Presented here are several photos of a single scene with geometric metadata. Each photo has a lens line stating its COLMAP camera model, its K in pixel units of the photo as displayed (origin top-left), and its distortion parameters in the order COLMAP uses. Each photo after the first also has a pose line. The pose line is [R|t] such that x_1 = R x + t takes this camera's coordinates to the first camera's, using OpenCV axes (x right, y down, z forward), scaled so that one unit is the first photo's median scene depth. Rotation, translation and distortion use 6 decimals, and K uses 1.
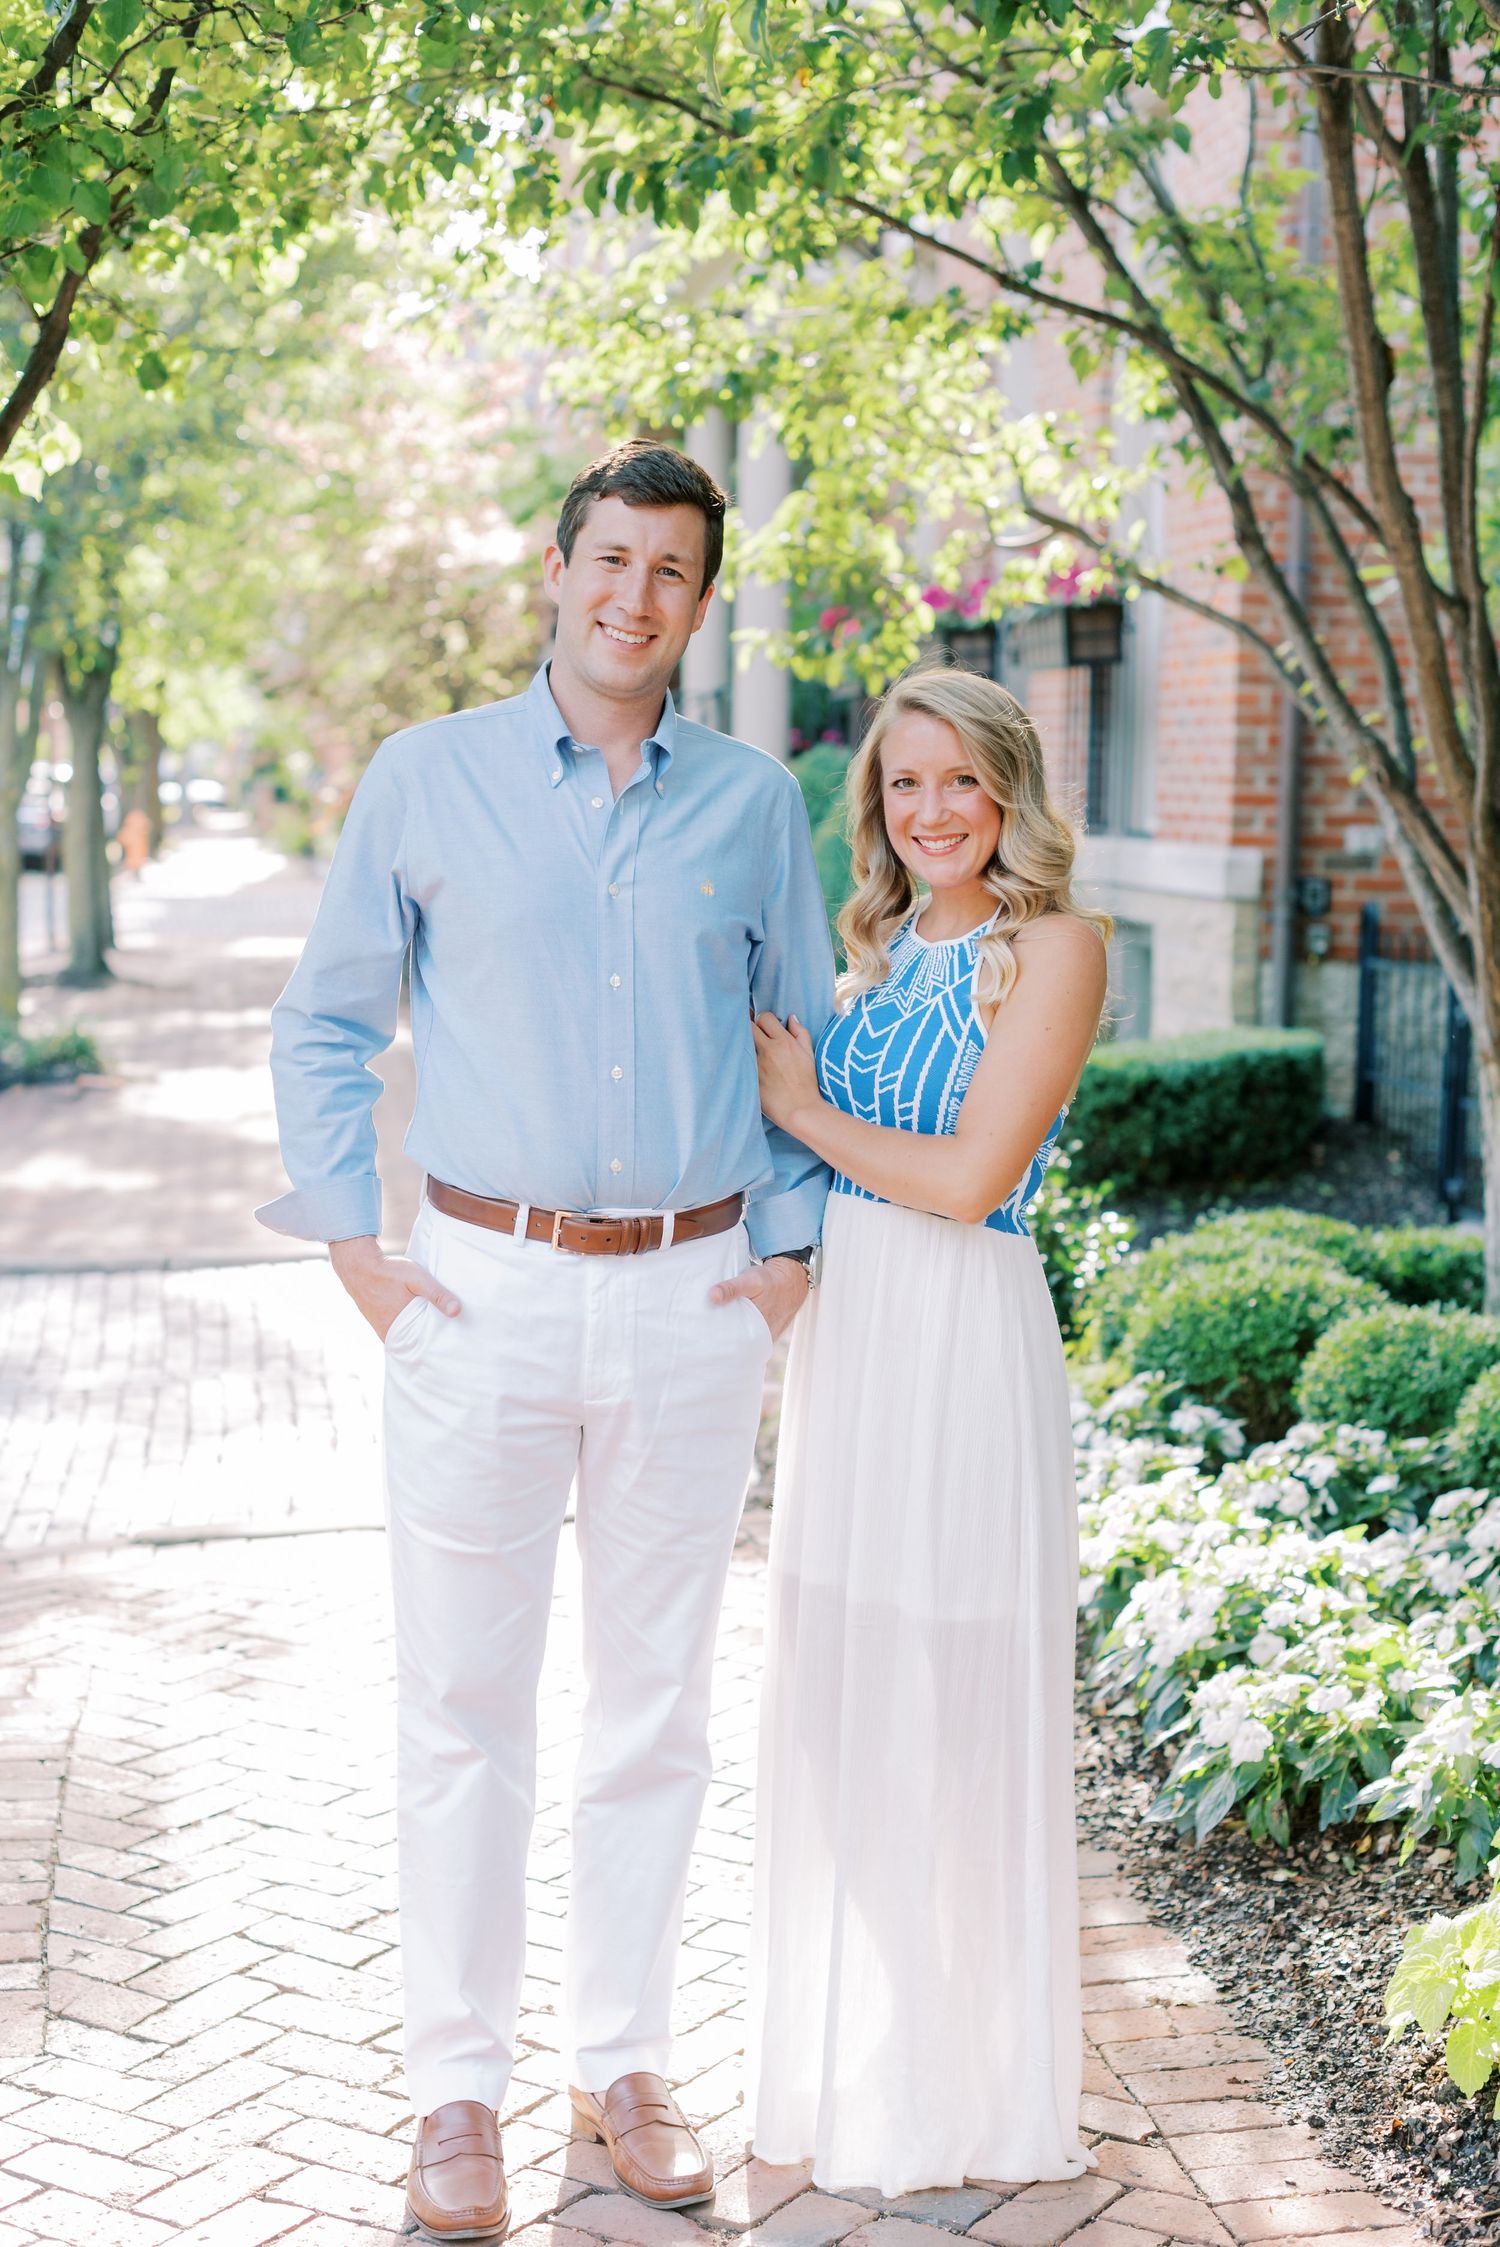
lens RADIAL K [[3228.3, 0, 709.0], [0, 3228.3, 1121.8], [0, 0, 1]] dist [0.033173, 0.000000]
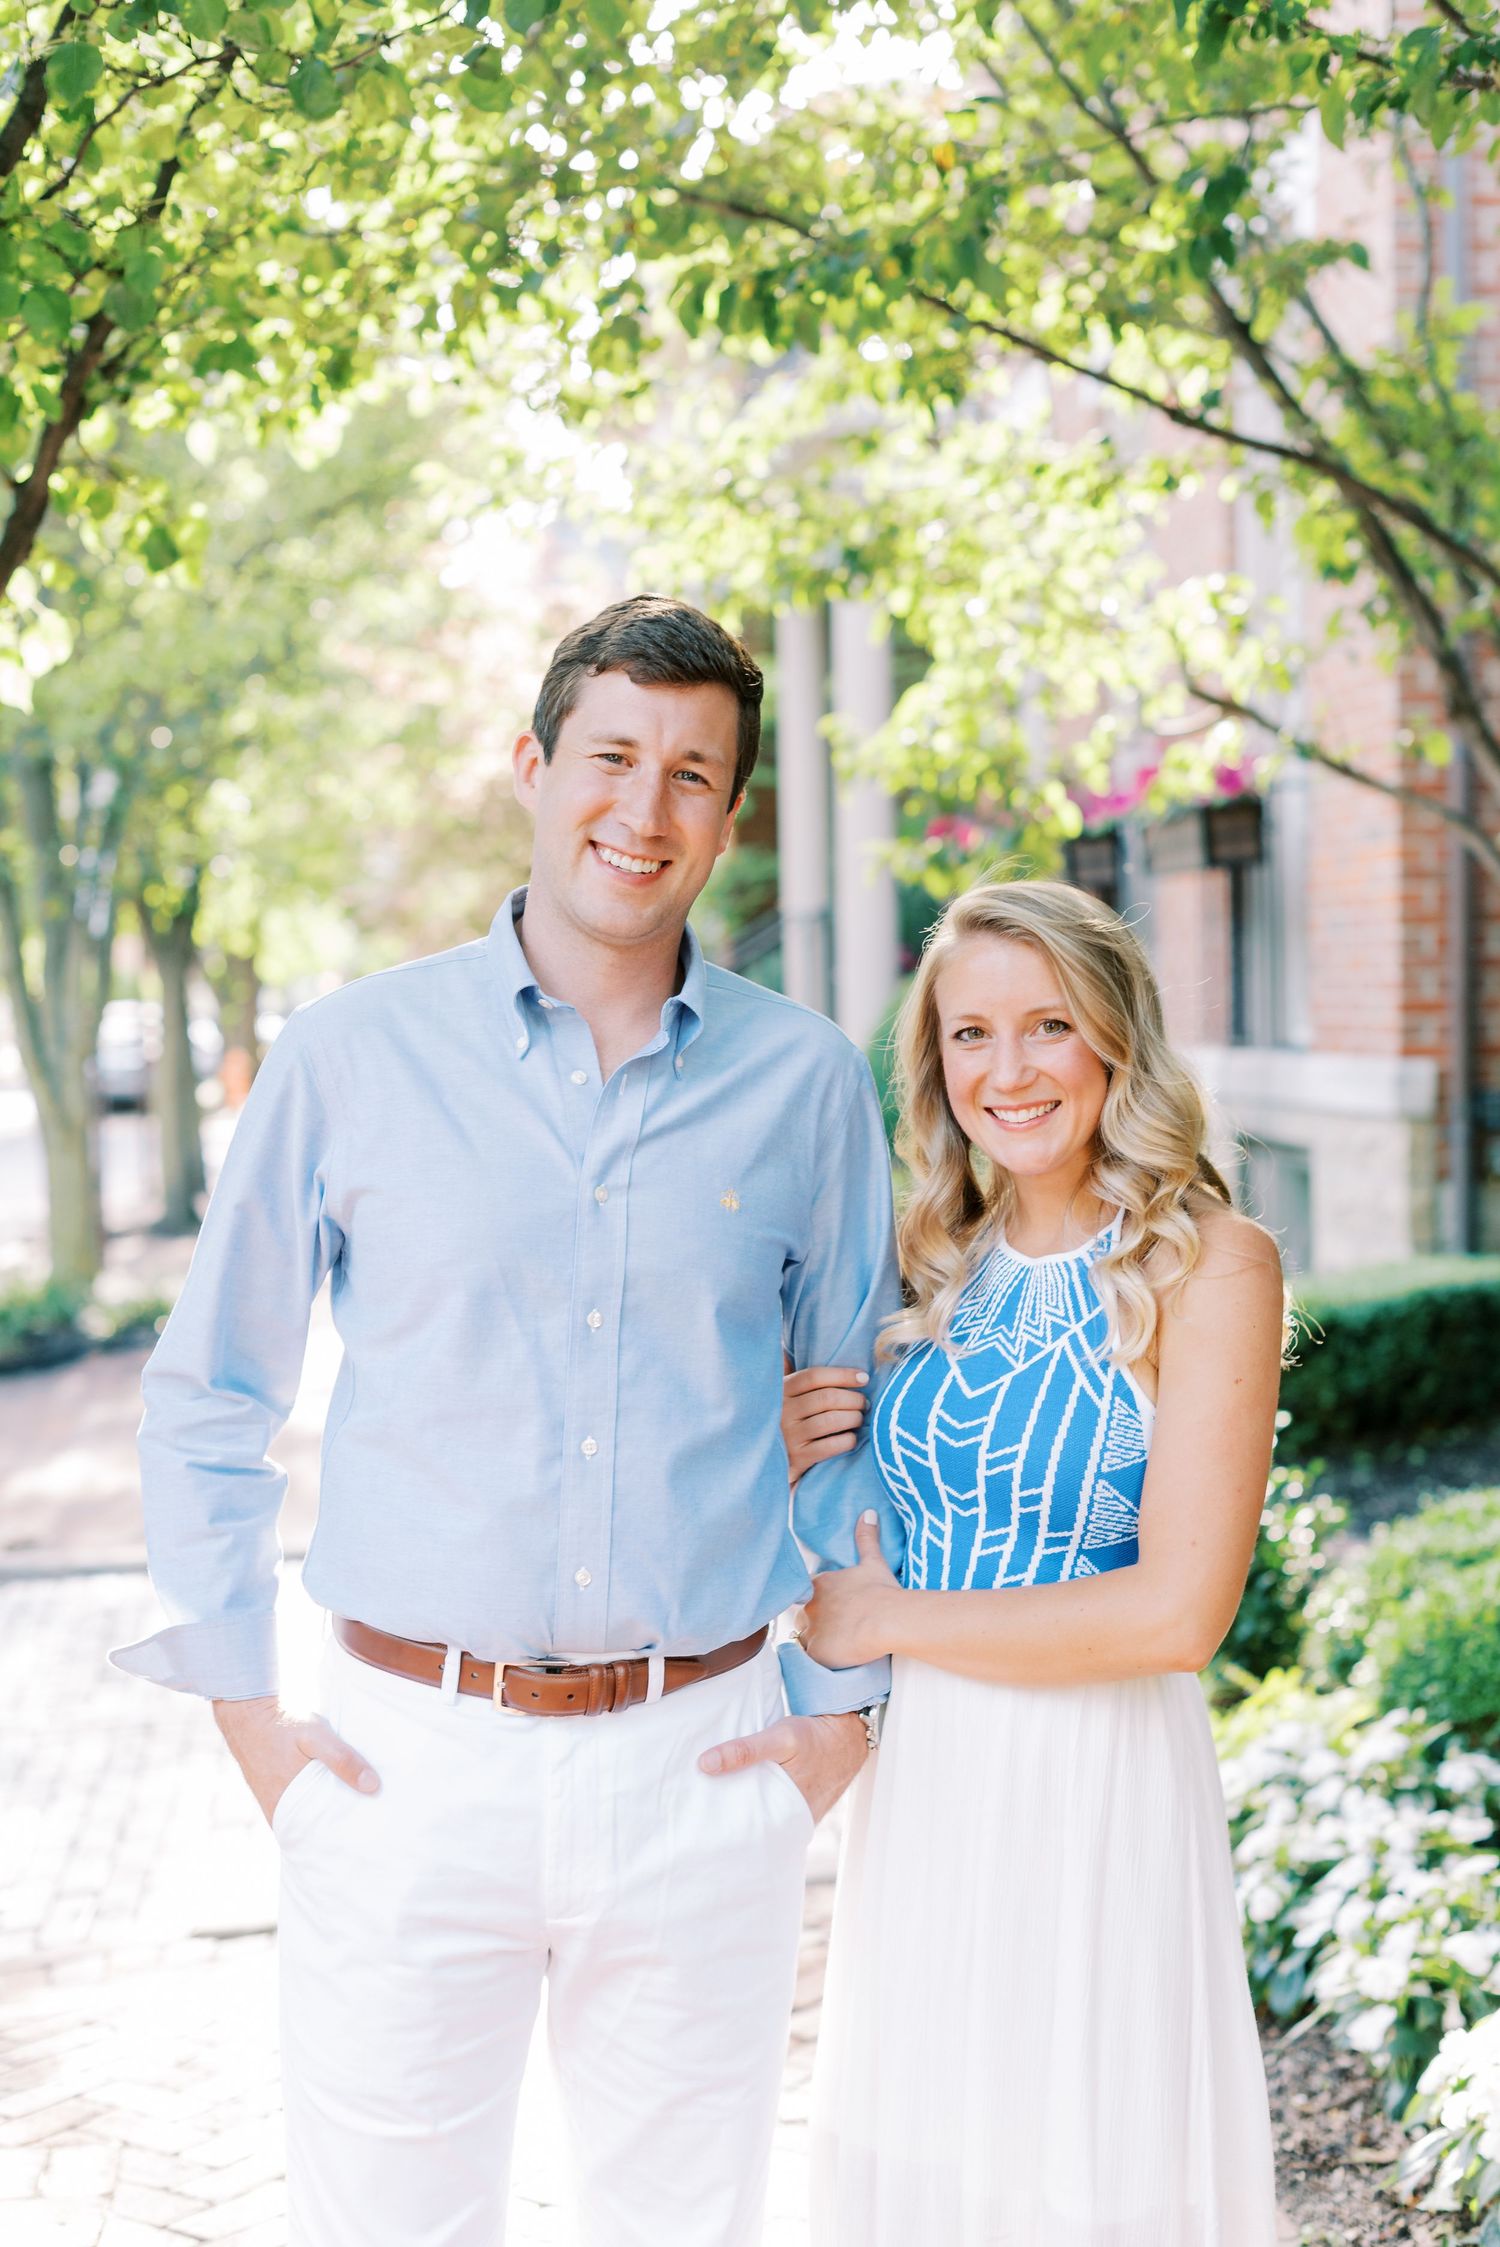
lens RADIAL K [[3228.3, 0, 720.1], [0, 3228.3, 1160.0], [0, 0, 1]] dist [0.033173, 0.000000]
pose [[0.999125, -0.033776, -0.024669, -0.013429], [0.032316, 0.997829, -0.057385, -0.021841], [0.026554, 0.056537, 0.998047, 0.169538]]
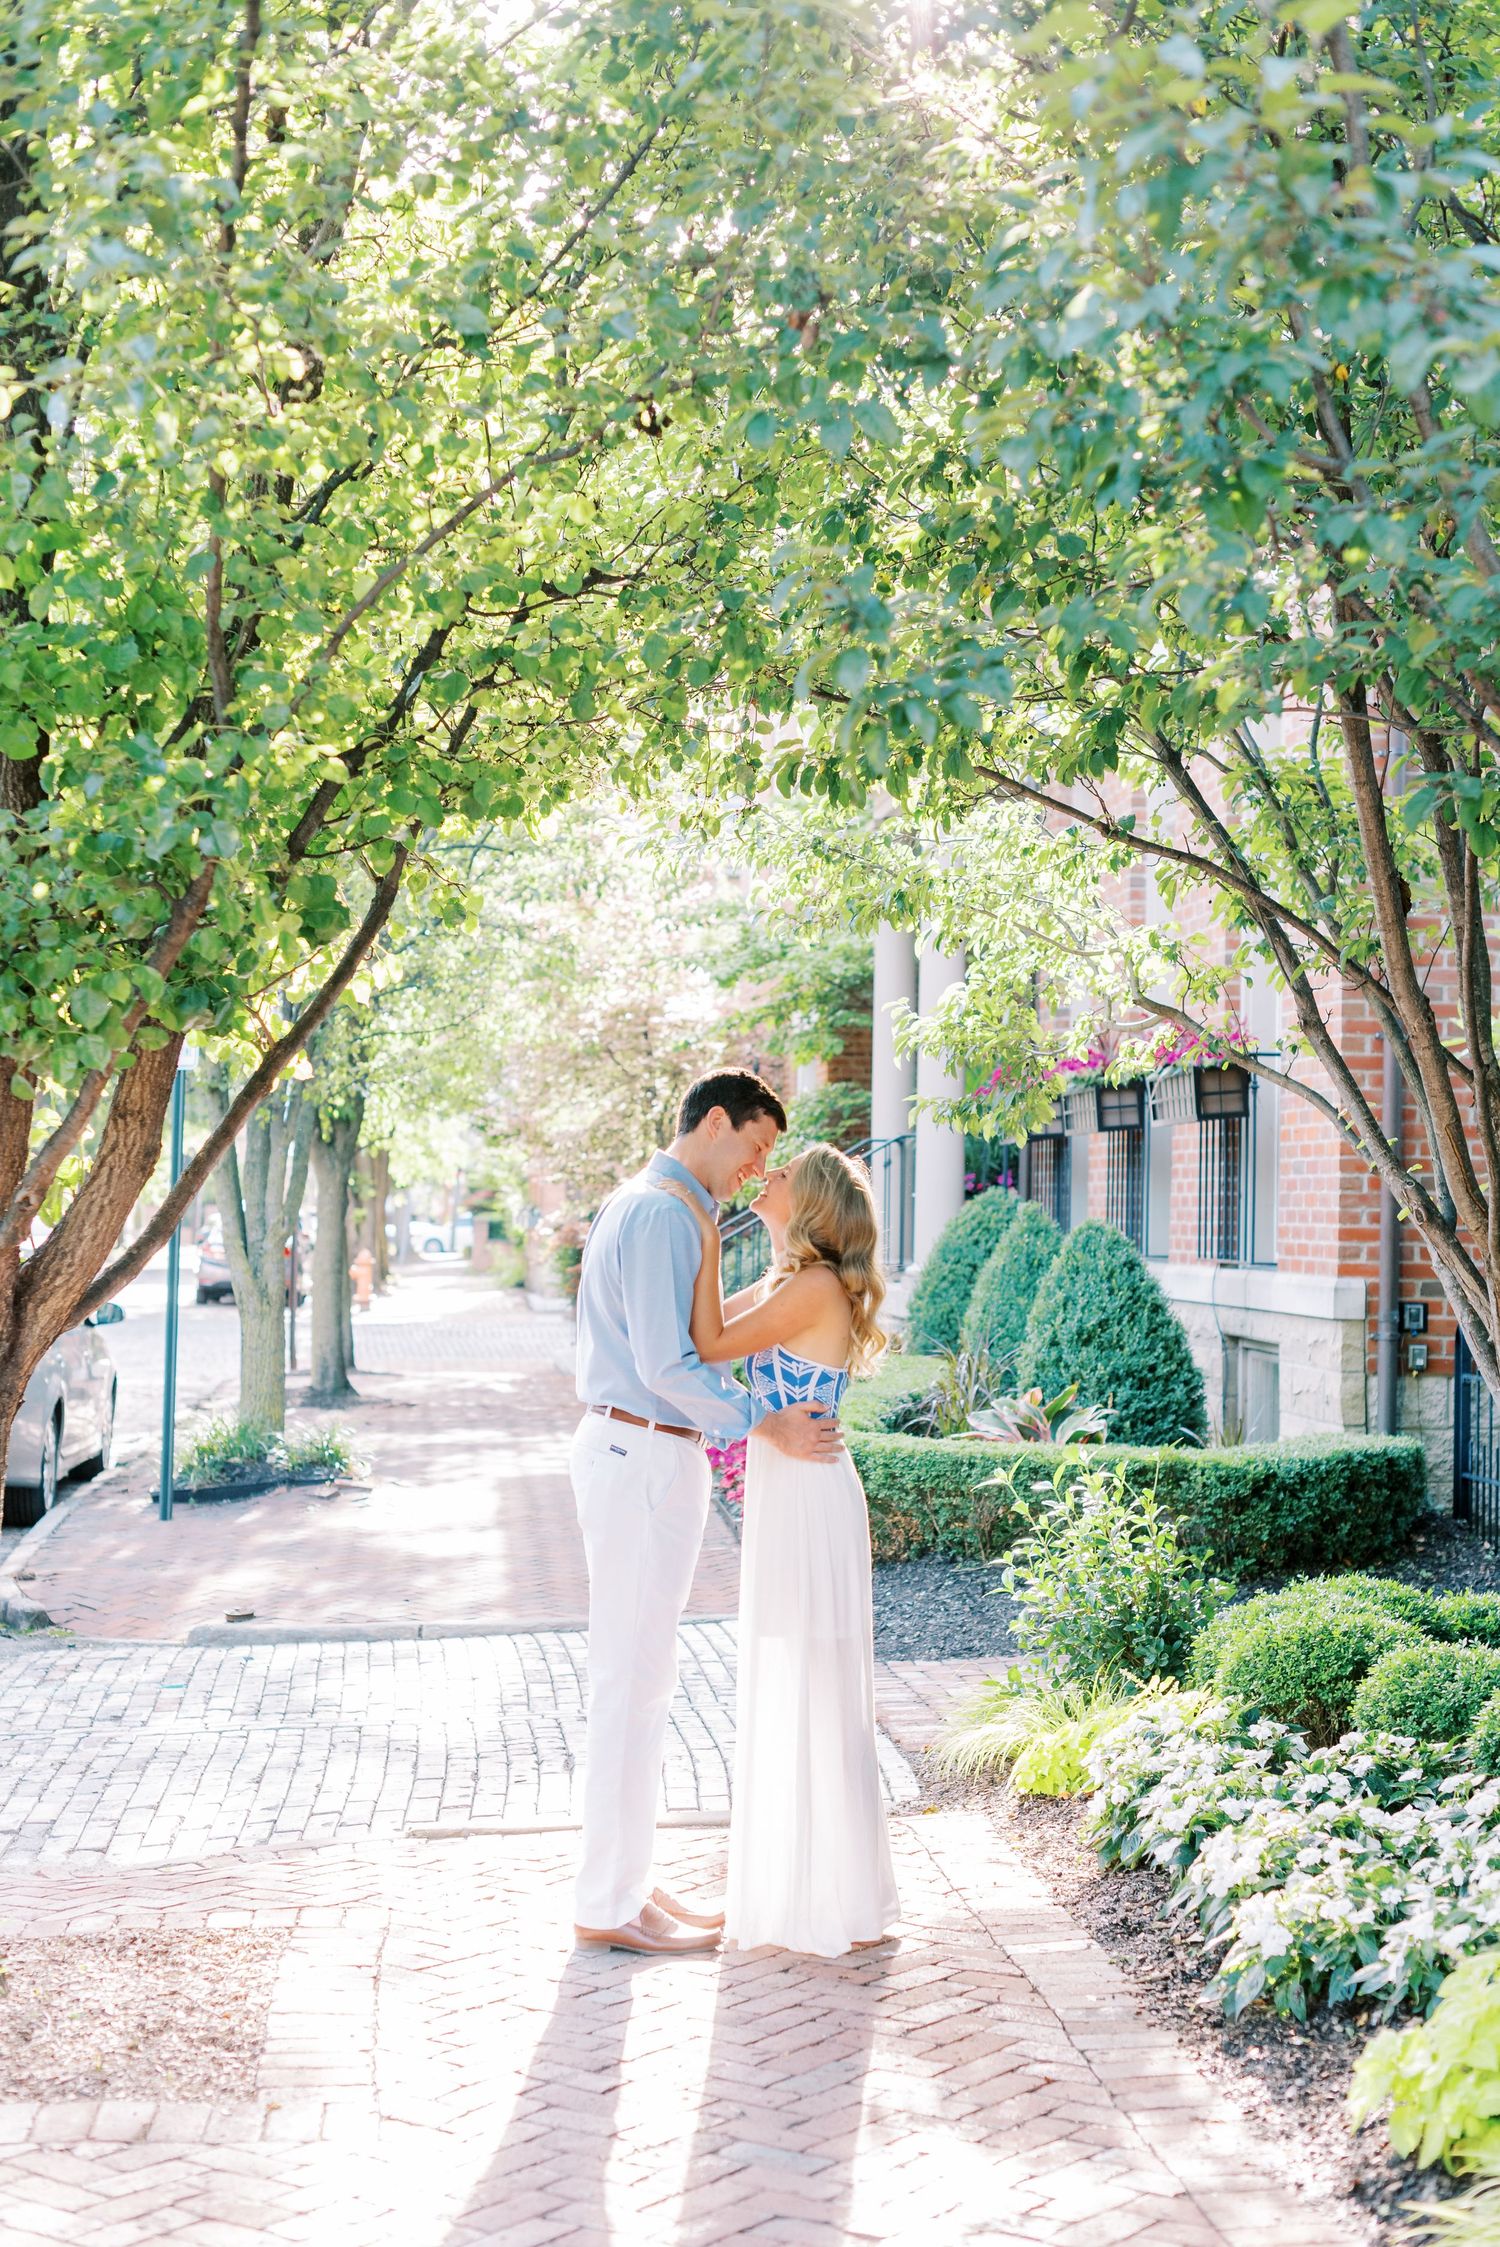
lens RADIAL K [[3228.3, 0, 695.3], [0, 3228.3, 1163.7], [0, 0, 1]] dist [0.033173, 0.000000]
pose [[0.997937, -0.000967, -0.064195, 0.011002], [-0.007078, 0.992135, -0.124969, 0.033033], [0.063811, 0.125166, 0.990082, -0.269003]]
